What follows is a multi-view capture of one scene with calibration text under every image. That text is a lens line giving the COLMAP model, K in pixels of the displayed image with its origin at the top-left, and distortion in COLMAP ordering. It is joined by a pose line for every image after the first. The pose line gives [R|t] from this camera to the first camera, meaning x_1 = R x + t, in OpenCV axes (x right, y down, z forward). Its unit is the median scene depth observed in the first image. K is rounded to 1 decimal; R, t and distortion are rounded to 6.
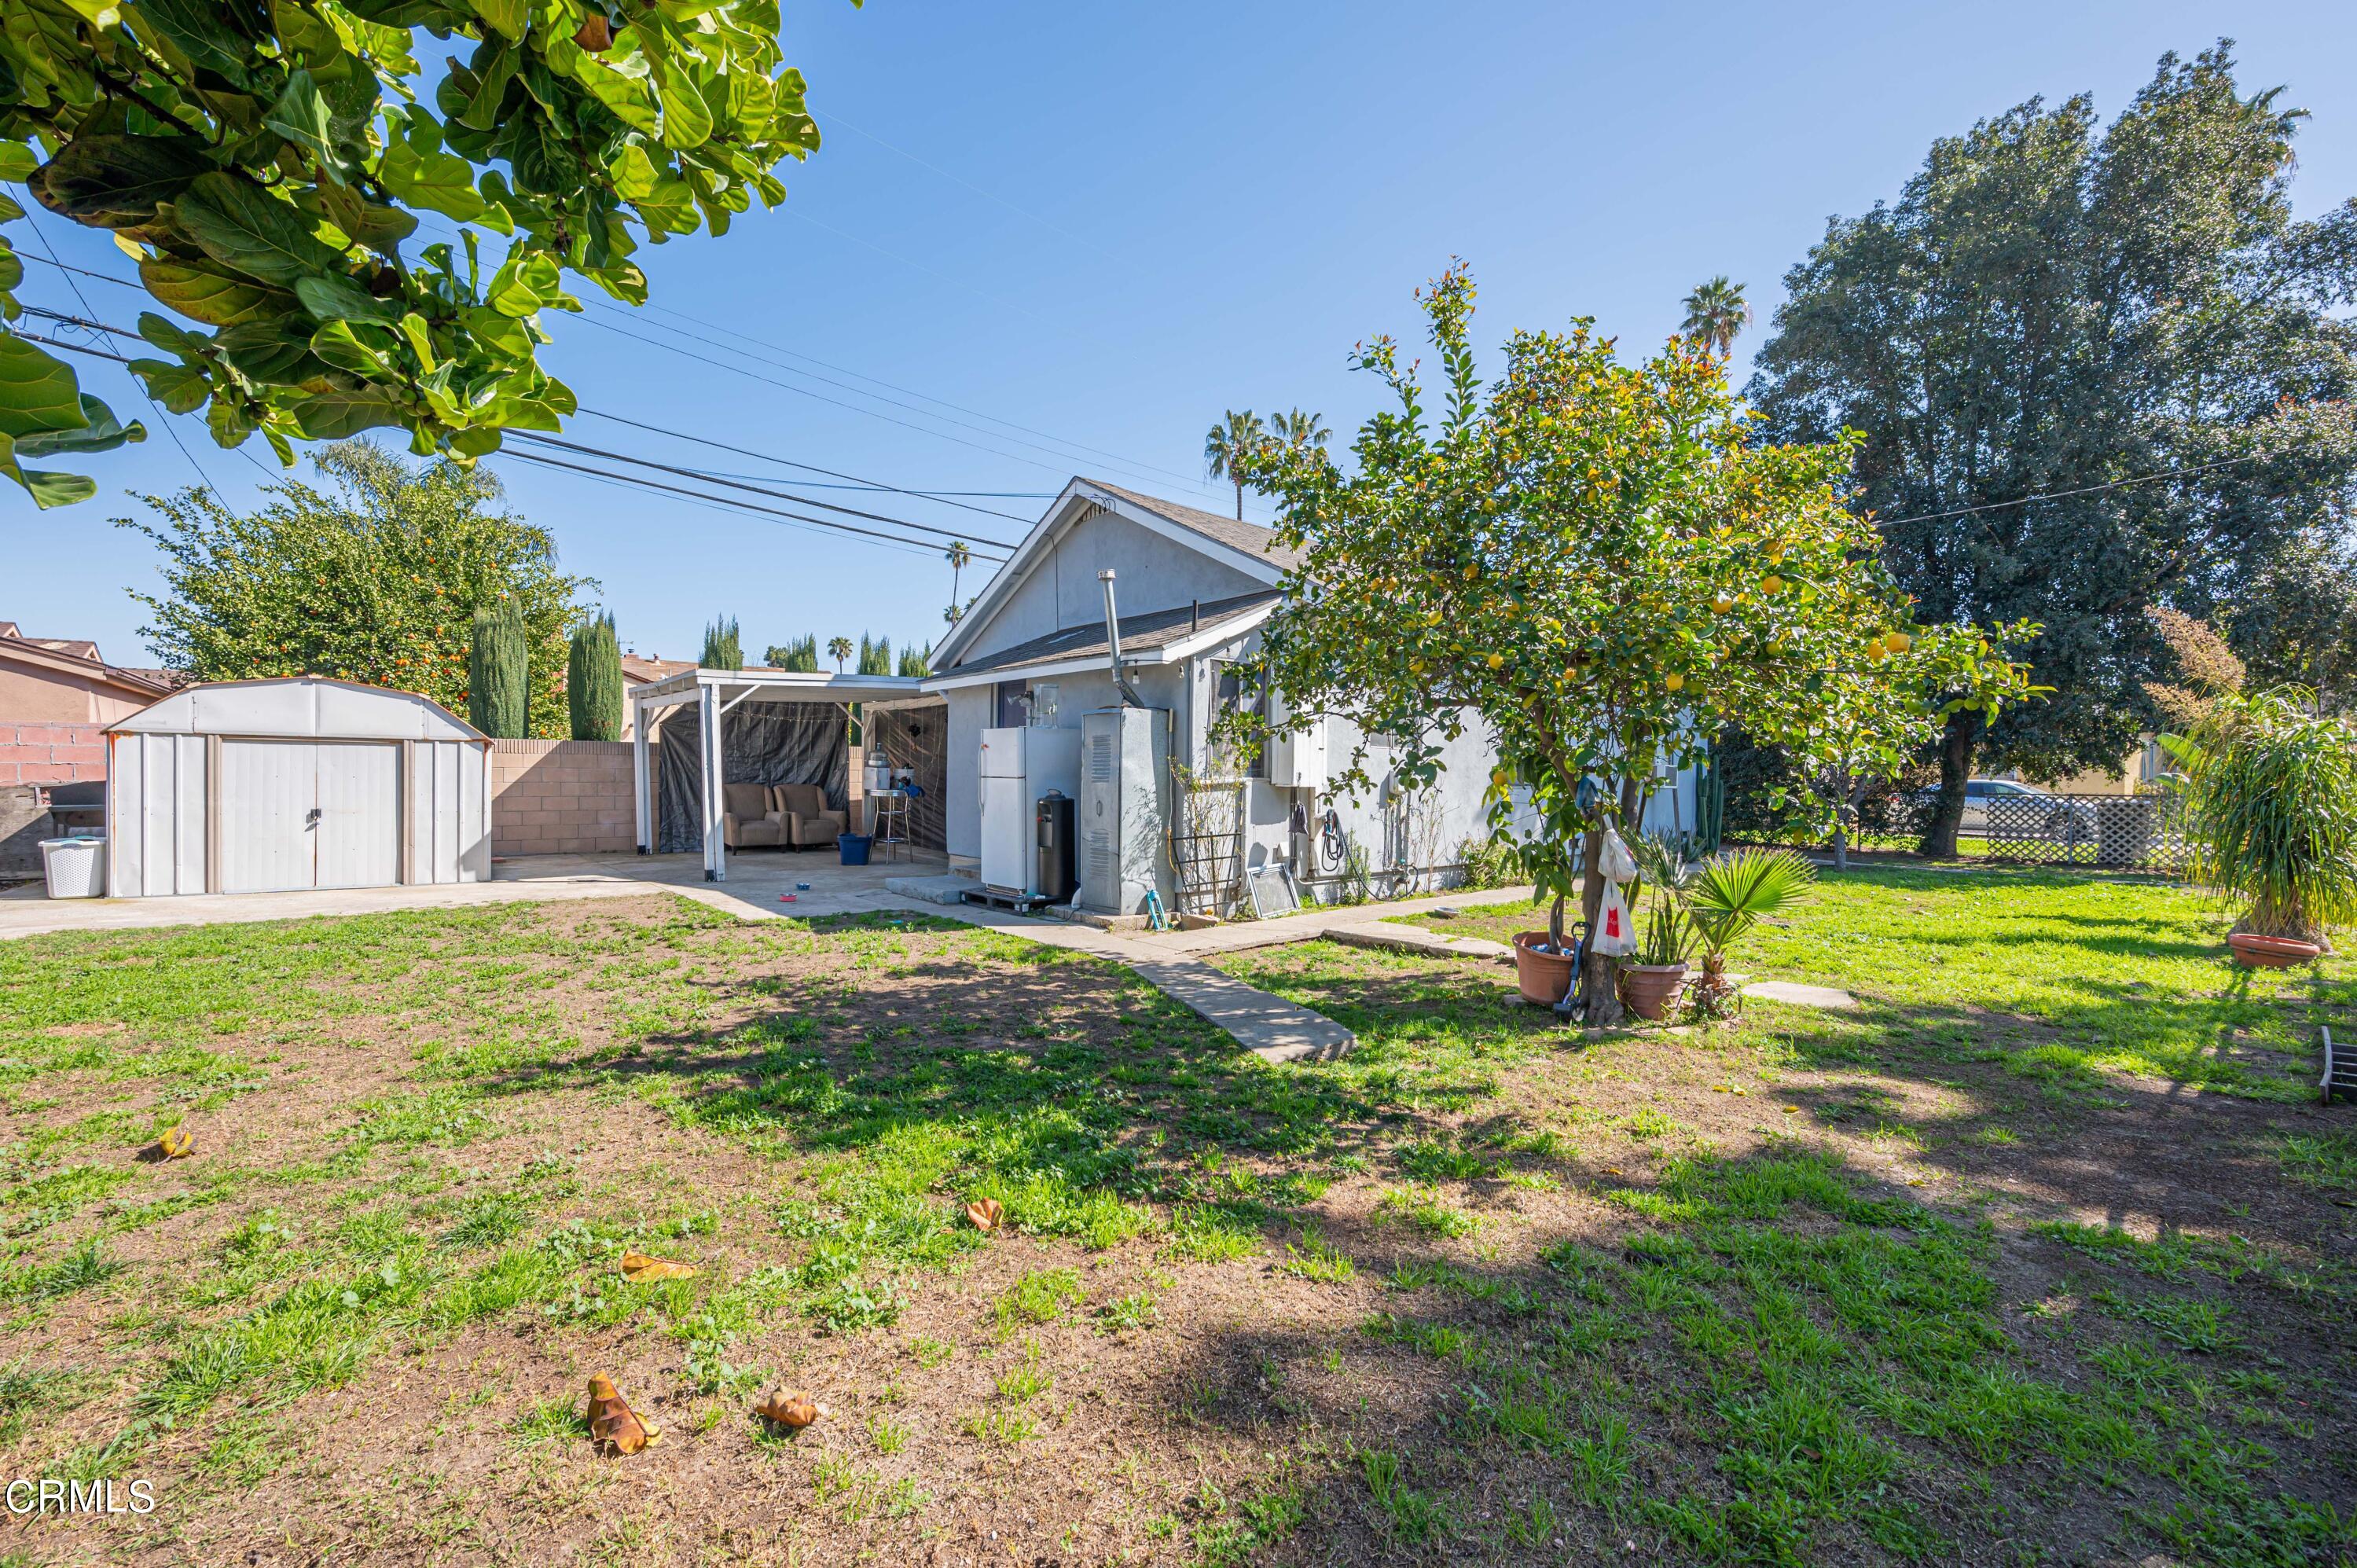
lens RADIAL K [[1041.2, 0, 1180.2], [0, 1041.2, 784.9], [0, 0, 1]] dist [0.002152, -0.001224]
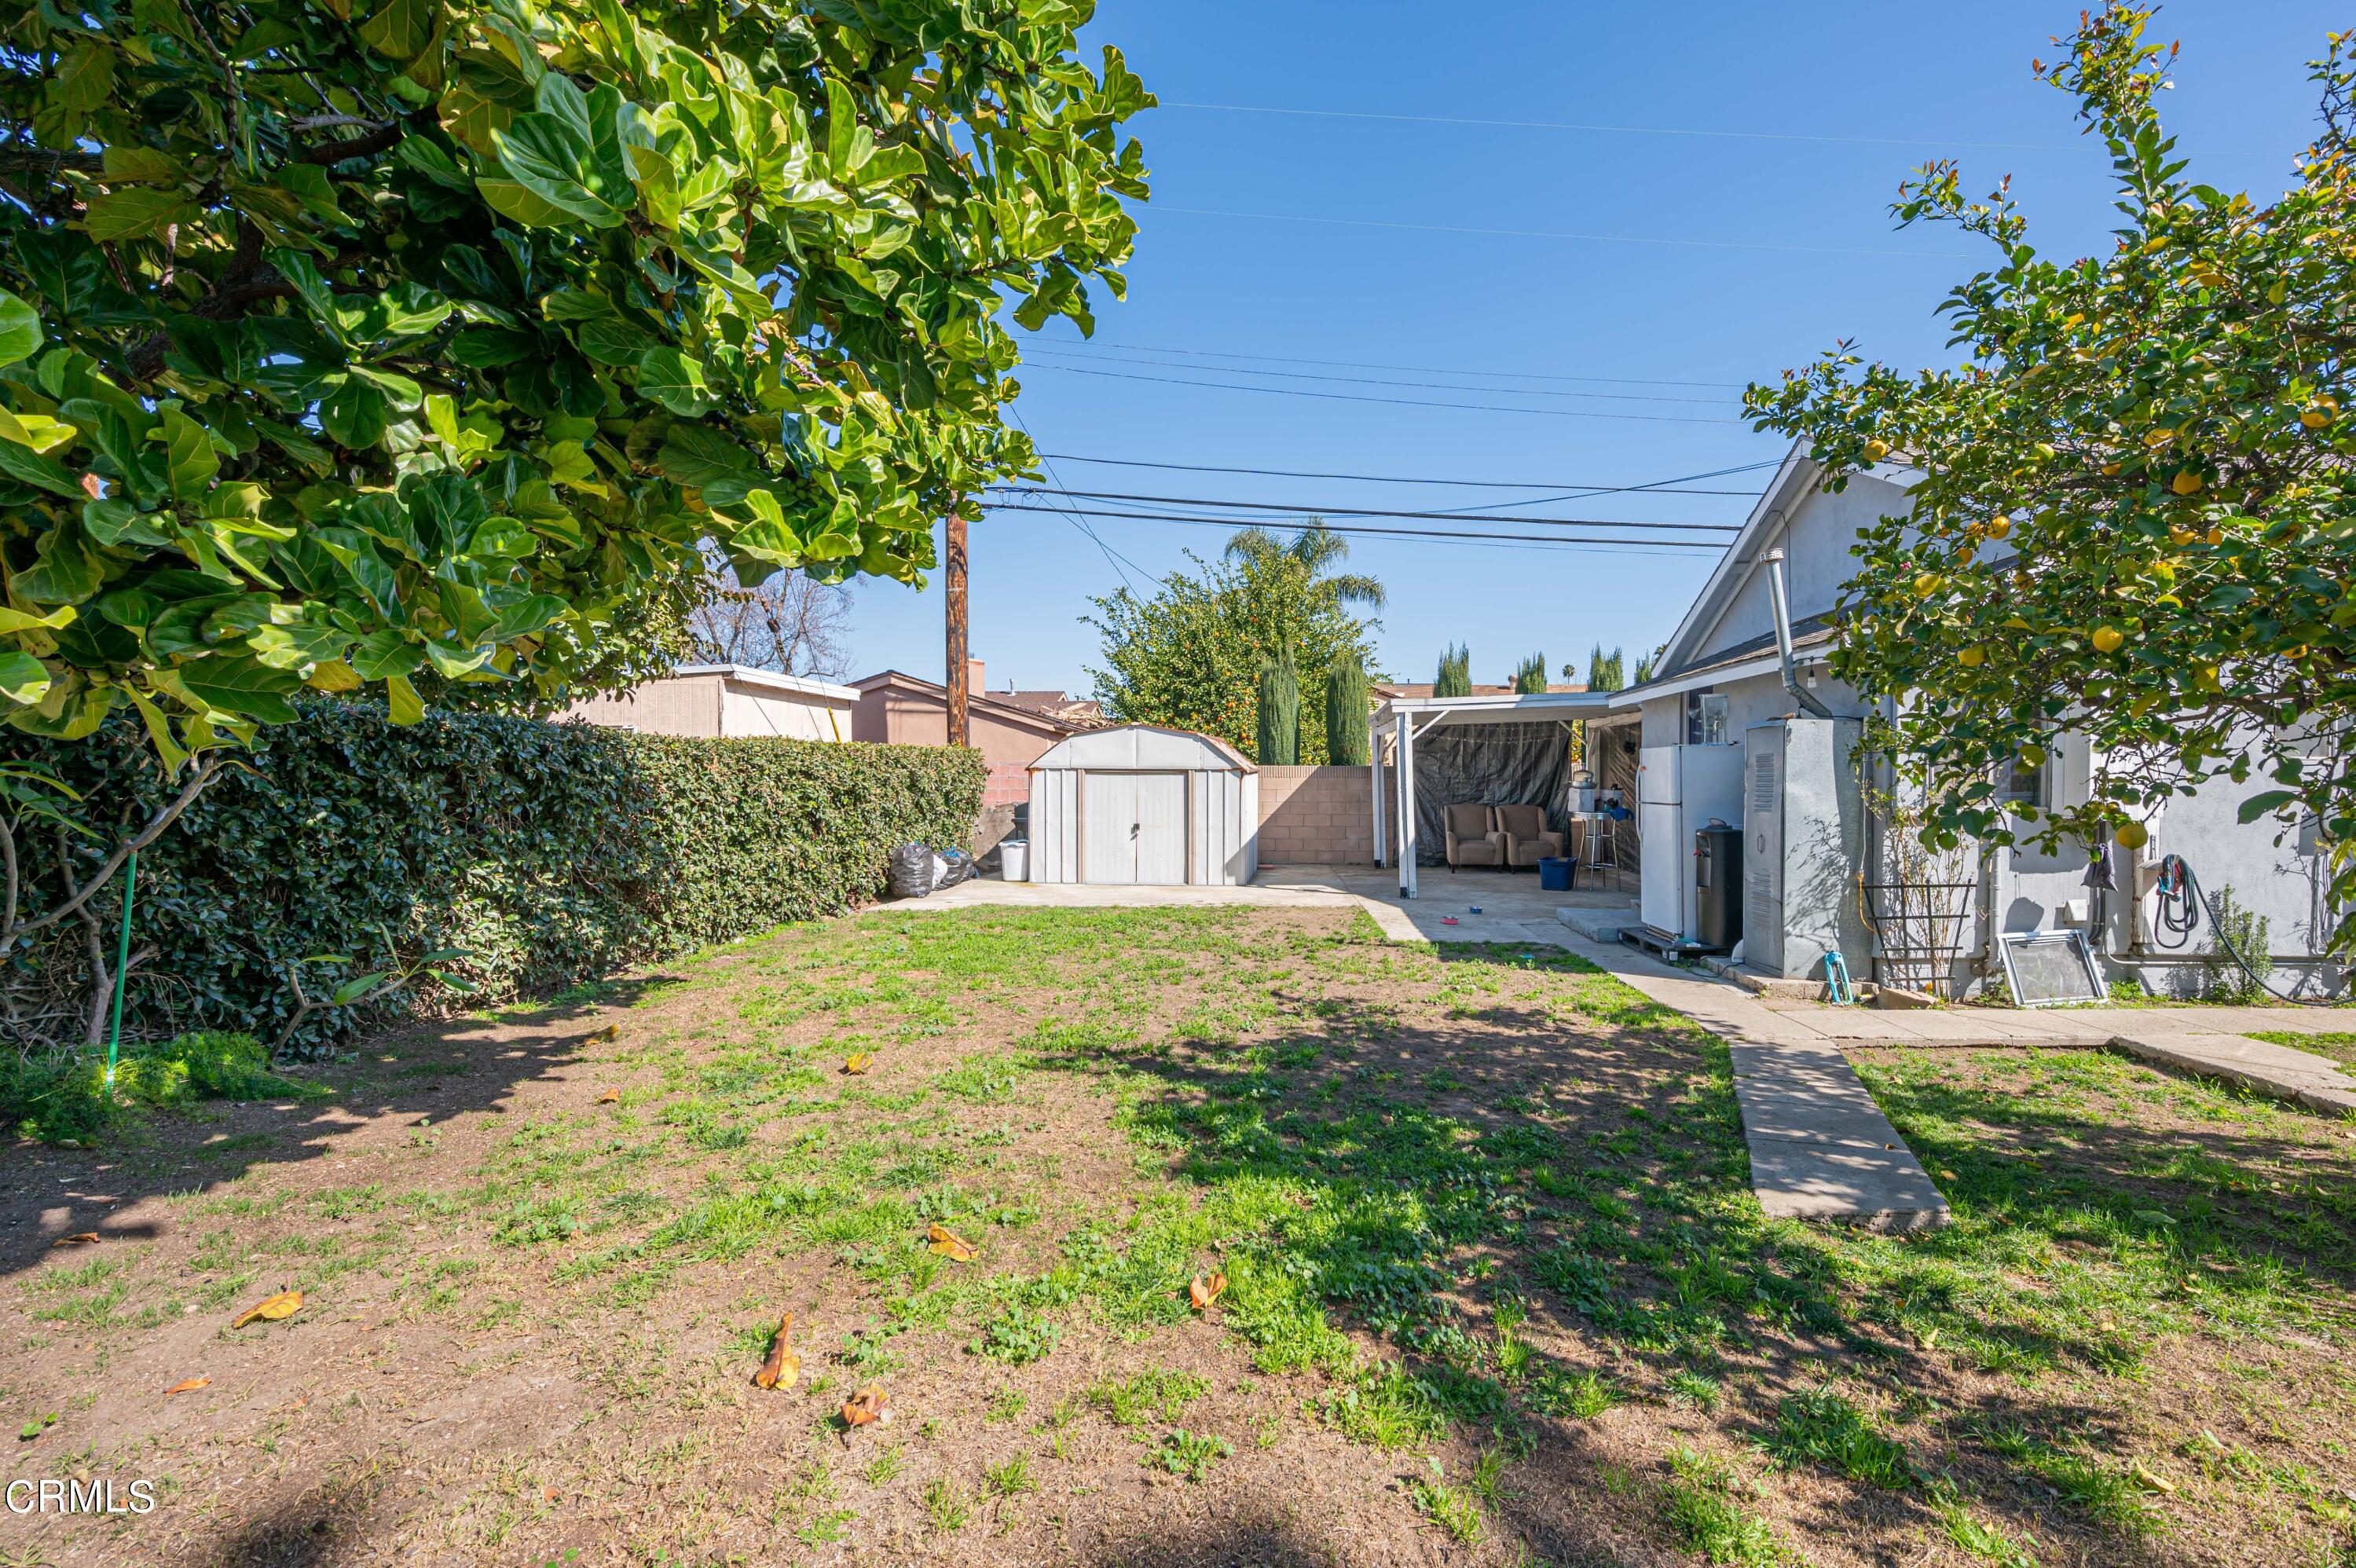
lens RADIAL K [[1040.7, 0, 1178.8], [0, 1040.7, 791.5], [0, 0, 1]] dist [0.002152, -0.001224]
pose [[0.732140, -0.002779, -0.681149, 0.144035], [-0.002209, 0.999977, -0.006453, -0.012003], [0.681151, 0.006229, 0.732117, 0.092407]]
